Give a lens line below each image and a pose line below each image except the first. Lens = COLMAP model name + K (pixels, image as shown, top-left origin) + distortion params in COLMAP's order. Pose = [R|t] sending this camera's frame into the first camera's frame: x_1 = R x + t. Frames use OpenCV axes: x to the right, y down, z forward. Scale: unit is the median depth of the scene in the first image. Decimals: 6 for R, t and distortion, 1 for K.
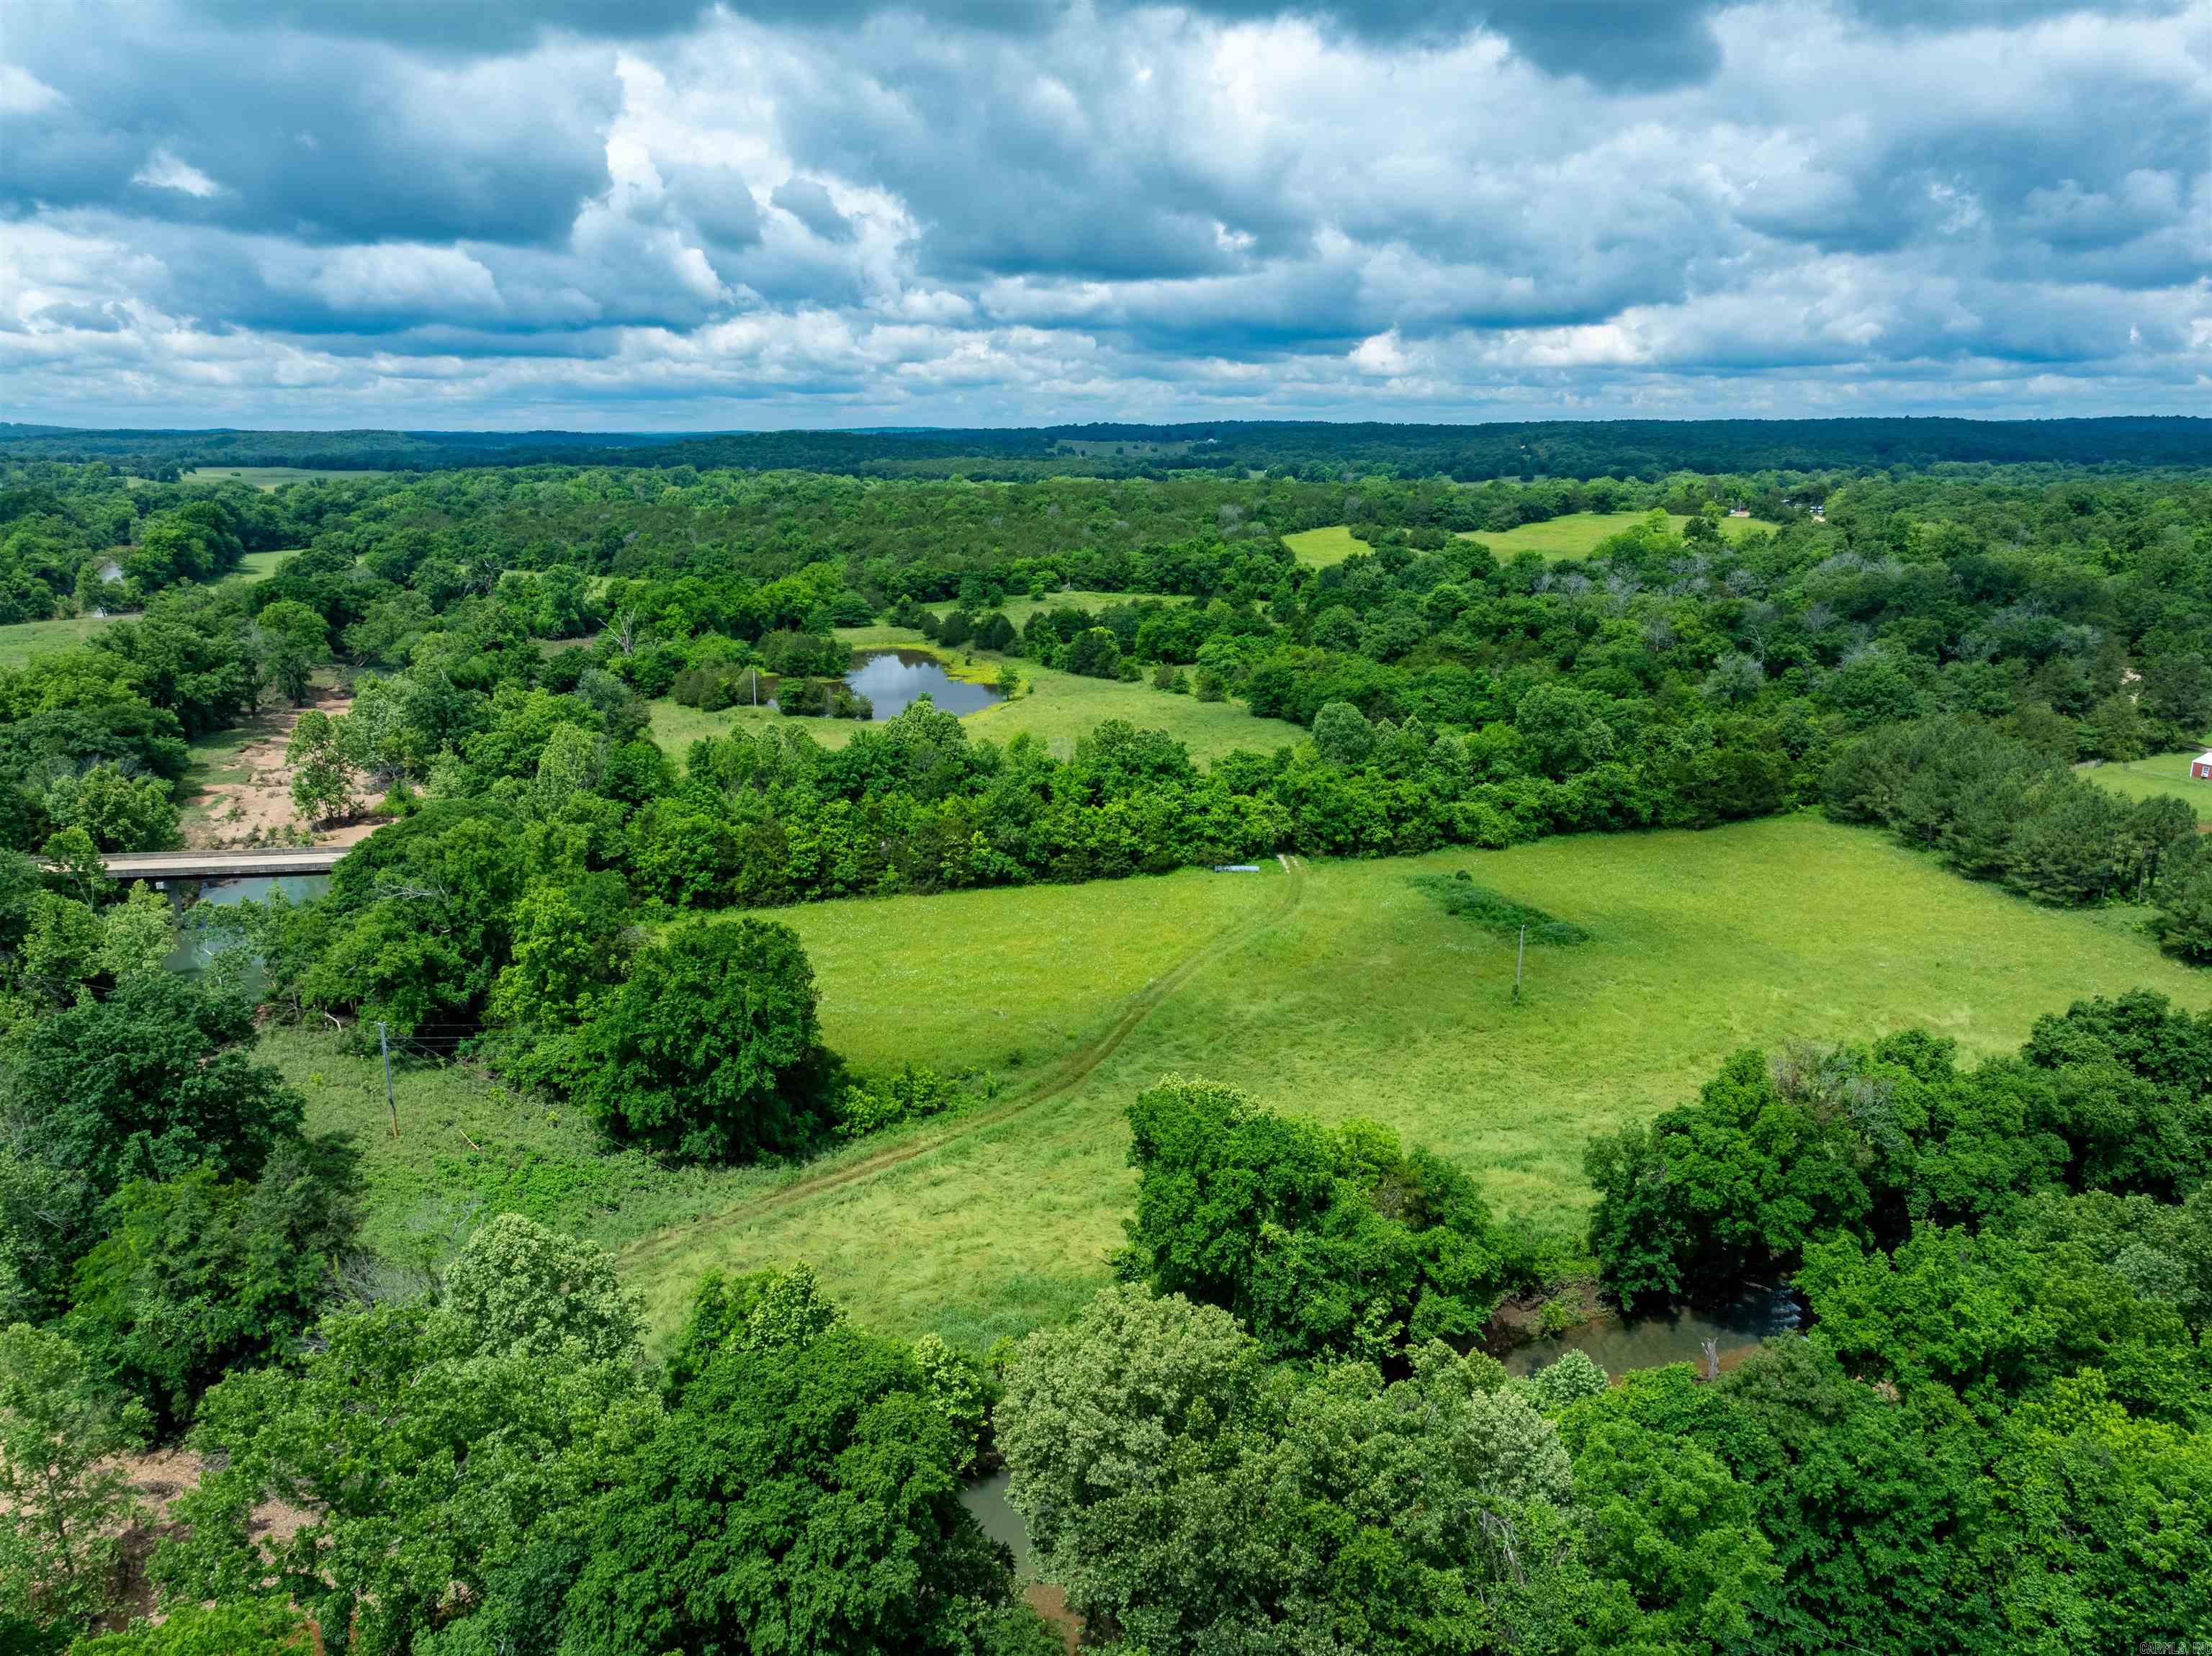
lens RADIAL K [[1547.4, 0, 1099.5], [0, 1547.4, 823.3], [0, 0, 1]] dist [-0.036131, 0.028689]
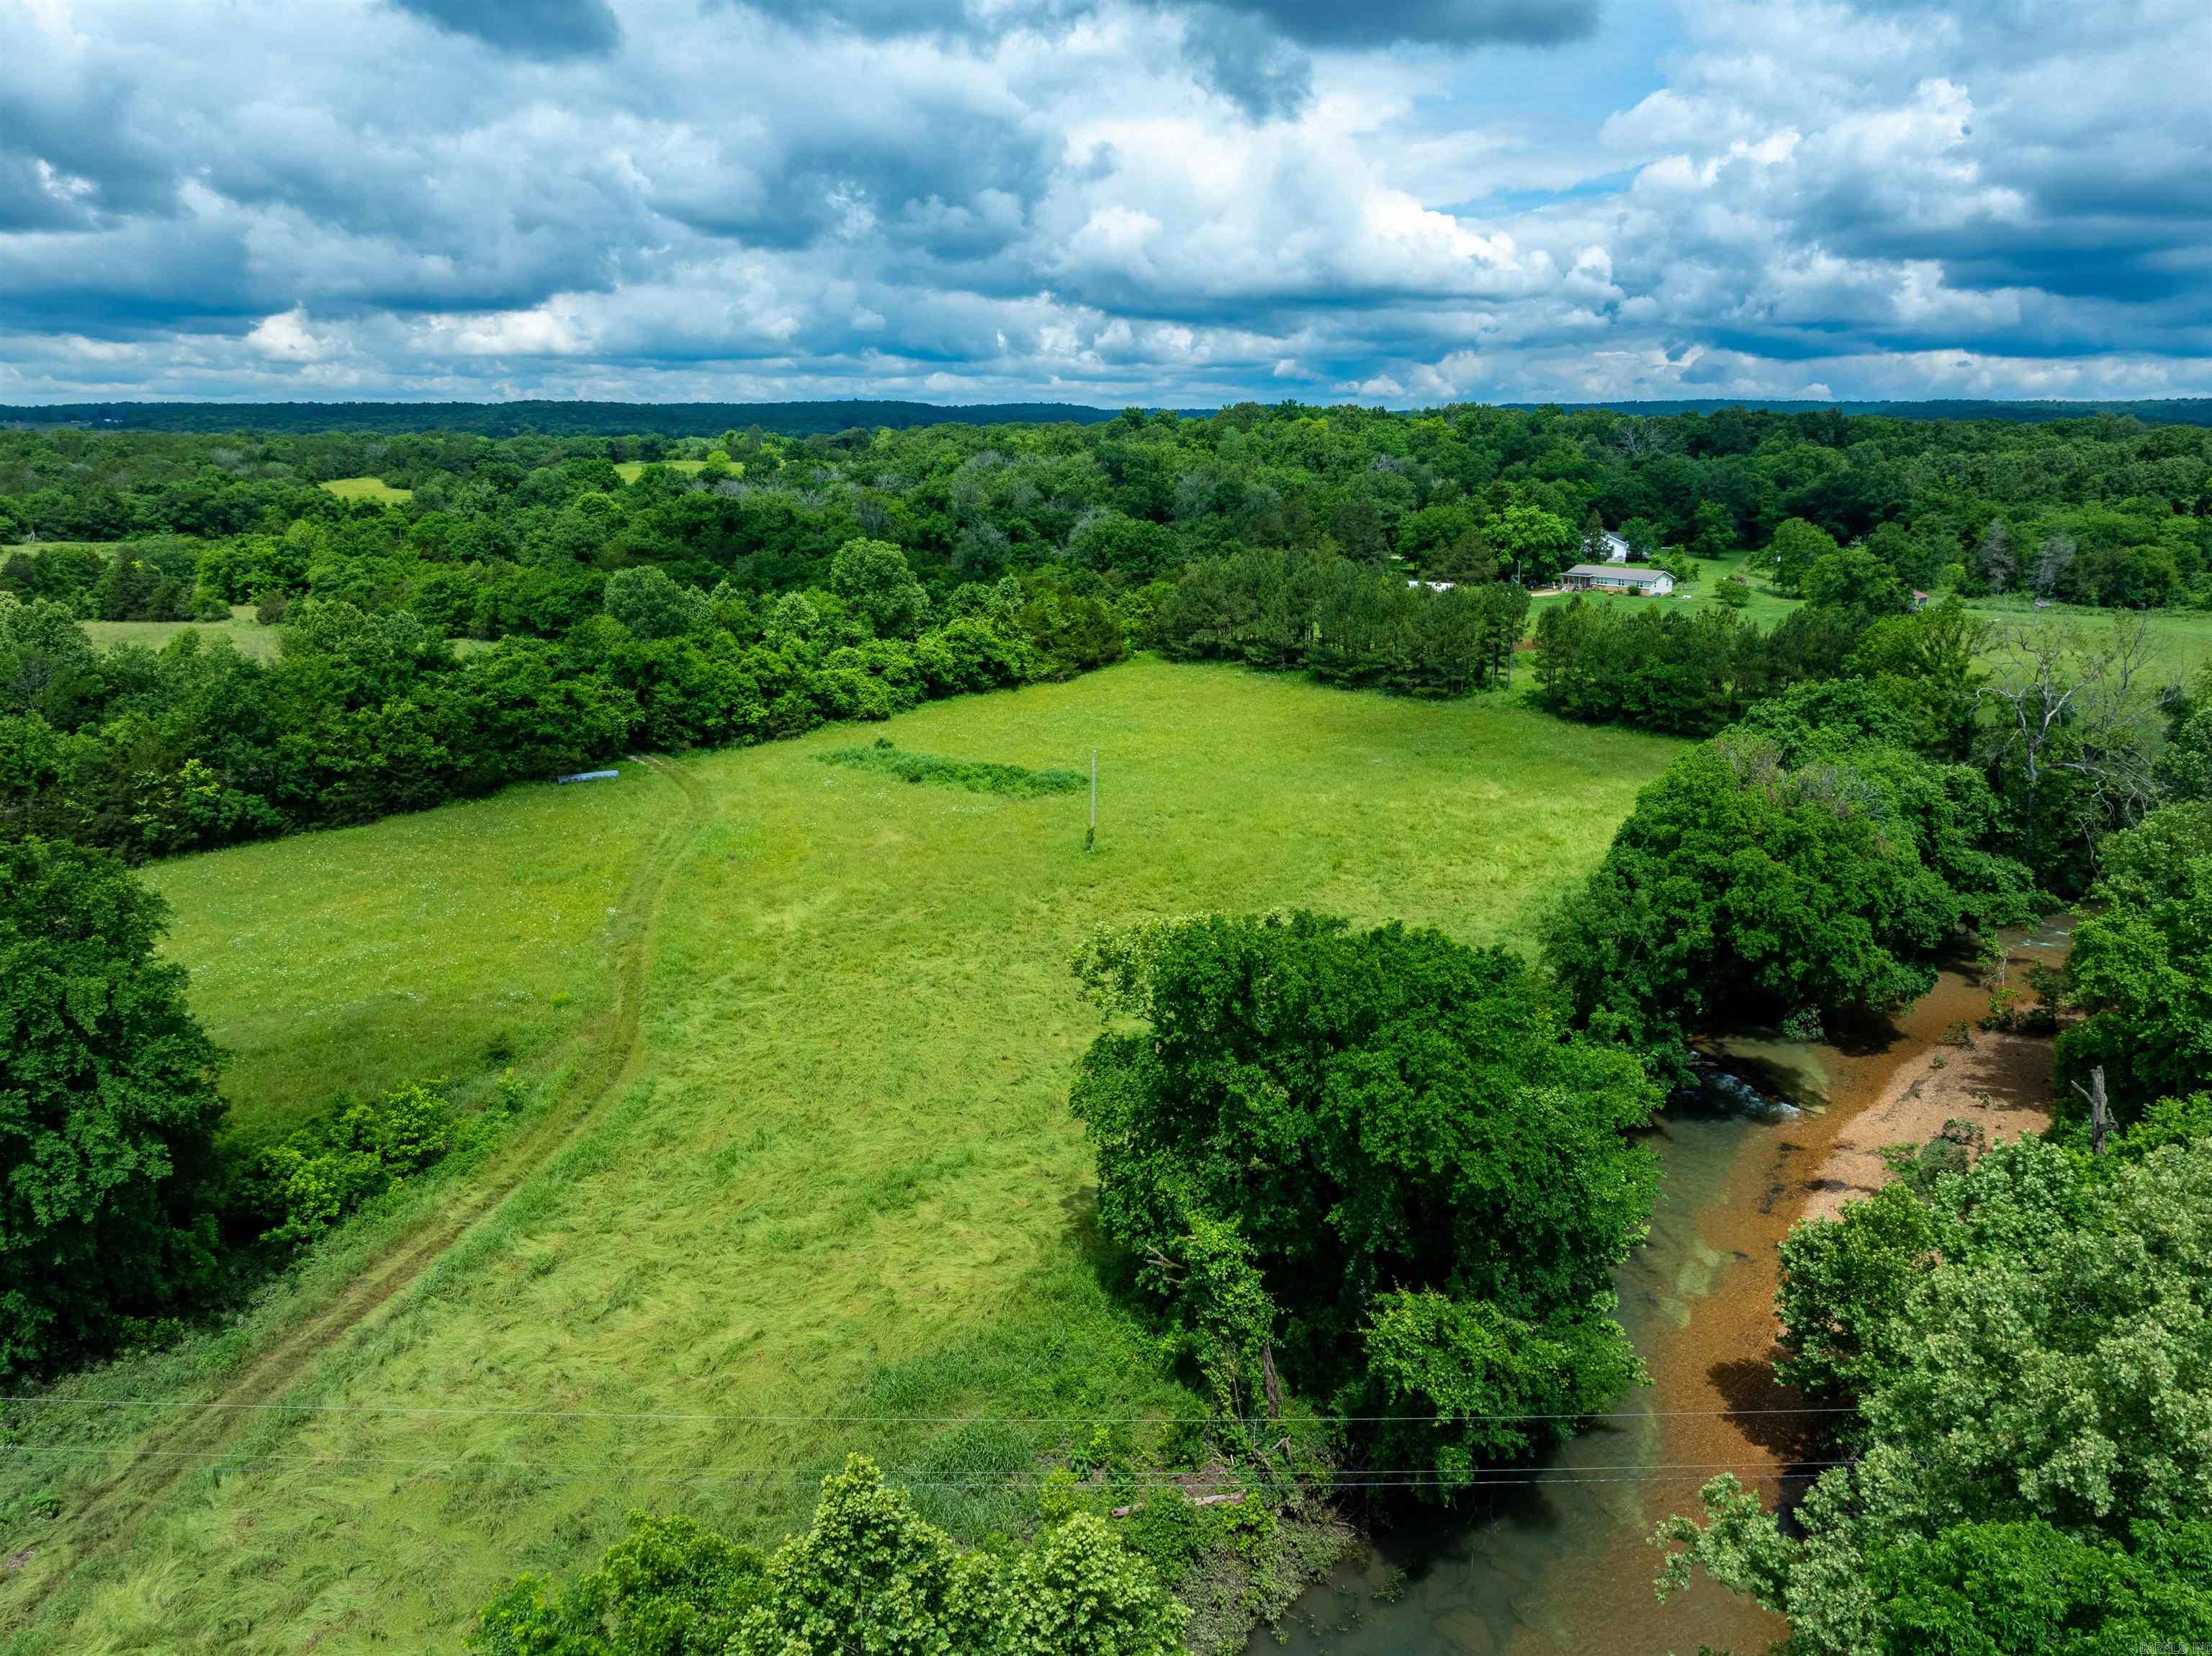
lens RADIAL K [[1547.4, 0, 1112.9], [0, 1547.4, 904.1], [0, 0, 1]] dist [-0.036131, 0.028689]
pose [[0.801097, -0.172198, 0.573229, -0.134749], [0.141041, 0.985061, 0.098806, 0.050213], [-0.581680, 0.001696, 0.813416, 0.268745]]
